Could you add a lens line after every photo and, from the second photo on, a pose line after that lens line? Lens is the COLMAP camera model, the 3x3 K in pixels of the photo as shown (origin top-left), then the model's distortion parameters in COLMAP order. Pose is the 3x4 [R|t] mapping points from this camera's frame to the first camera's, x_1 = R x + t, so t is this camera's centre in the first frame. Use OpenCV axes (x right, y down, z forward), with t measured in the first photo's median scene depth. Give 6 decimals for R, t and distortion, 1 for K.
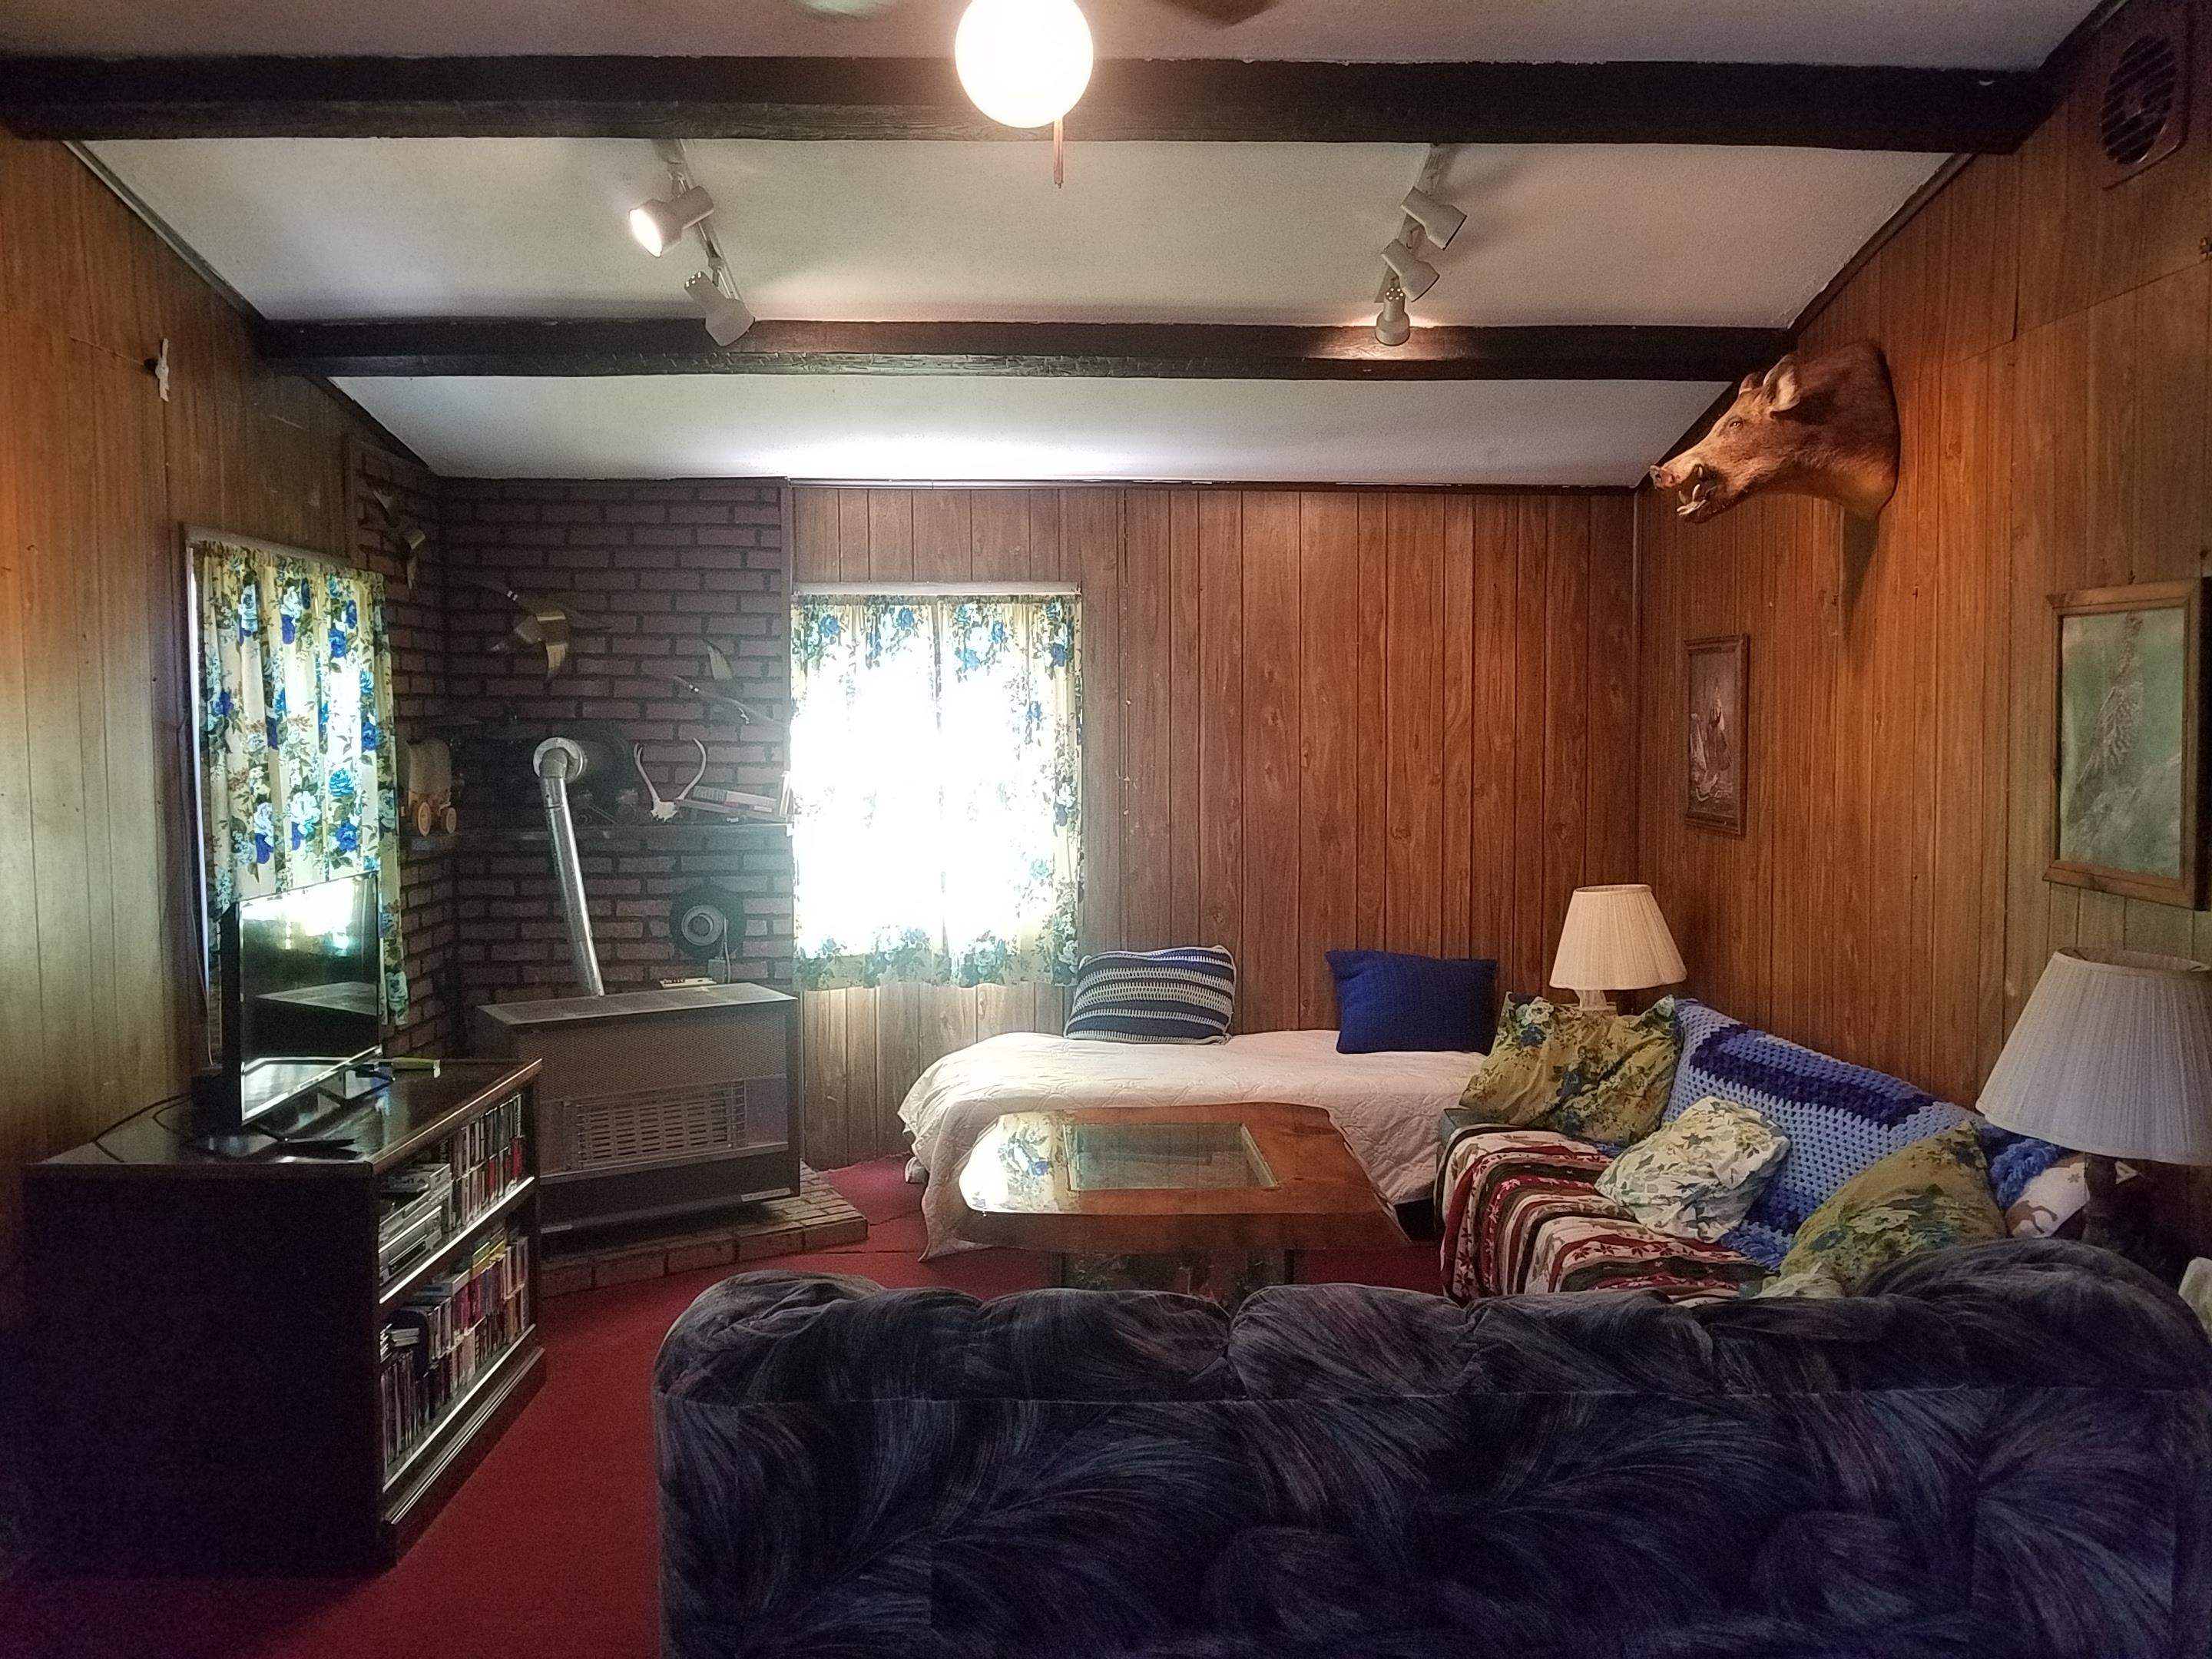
lens RADIAL K [[1754.6, 0, 1106.0], [0, 1754.6, 829.5], [0, 0, 1]] dist [0.005563, 0.028126]
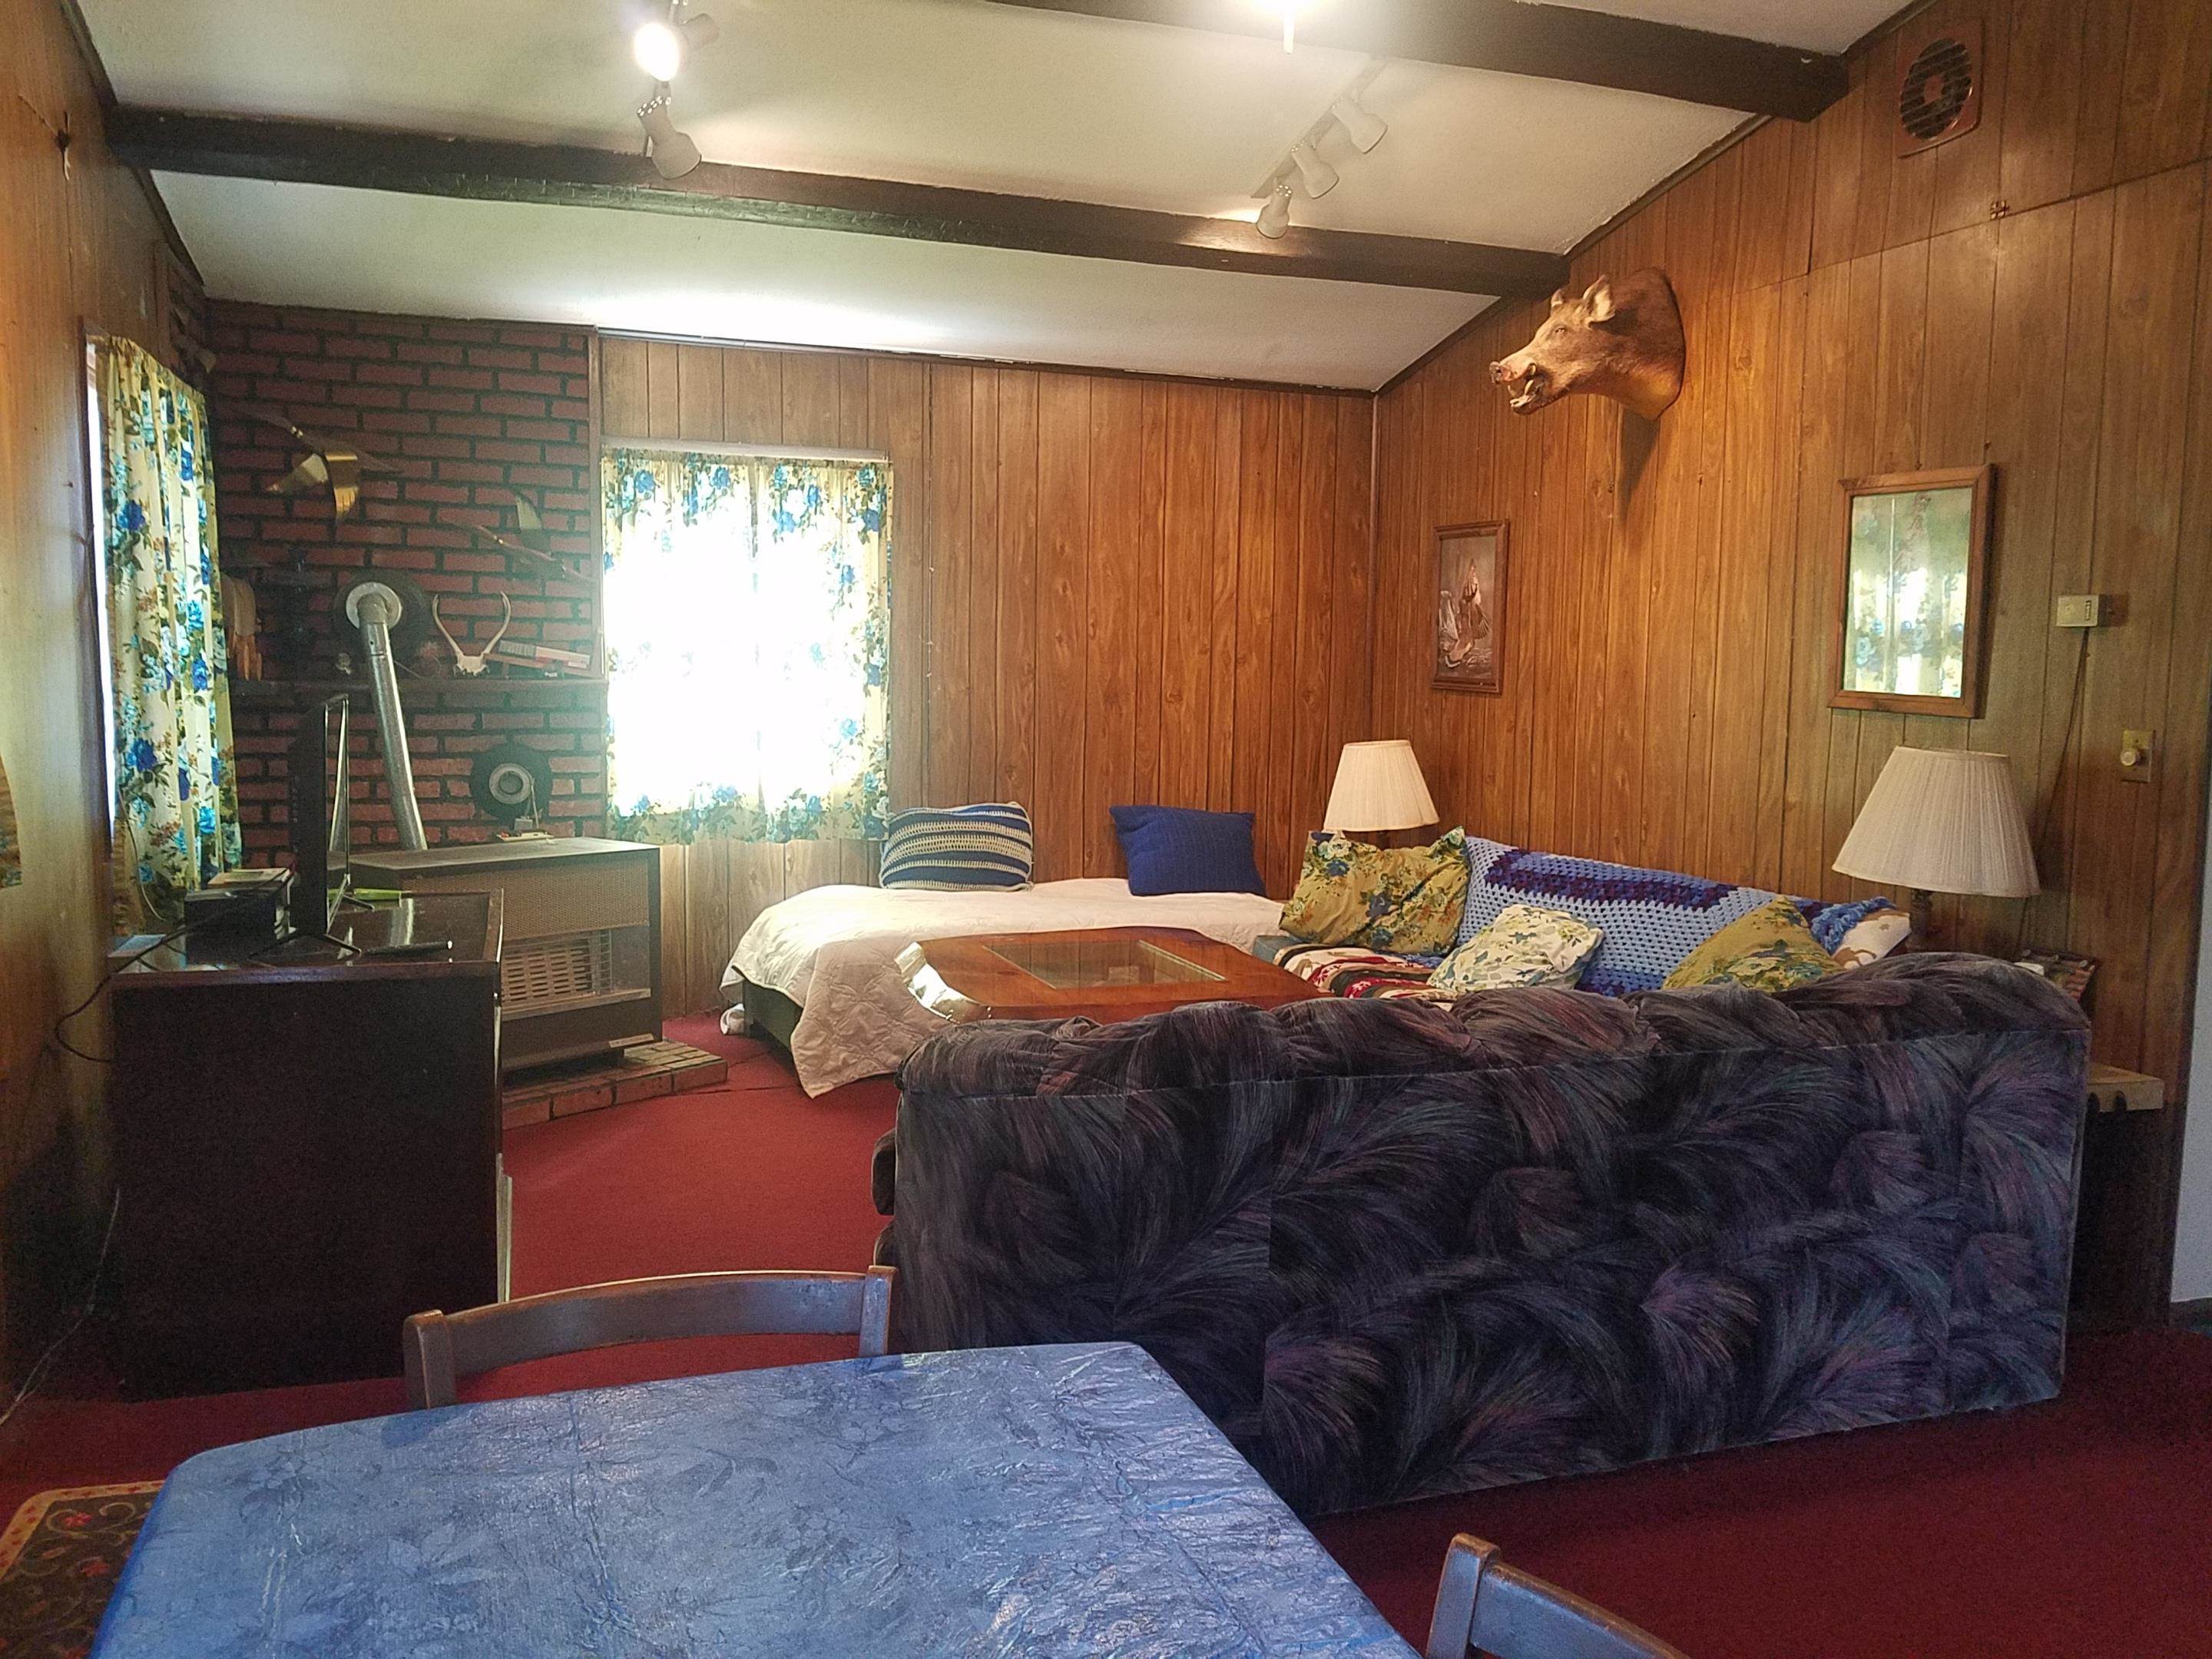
lens RADIAL K [[1754.6, 0, 1106.0], [0, 1754.6, 829.5], [0, 0, 1]] dist [0.005563, 0.028126]
pose [[0.955498, -0.011918, 0.294756, -0.237444], [-0.001074, 0.999036, 0.043876, 0.043536], [-0.294995, -0.042240, 0.954565, -0.041348]]
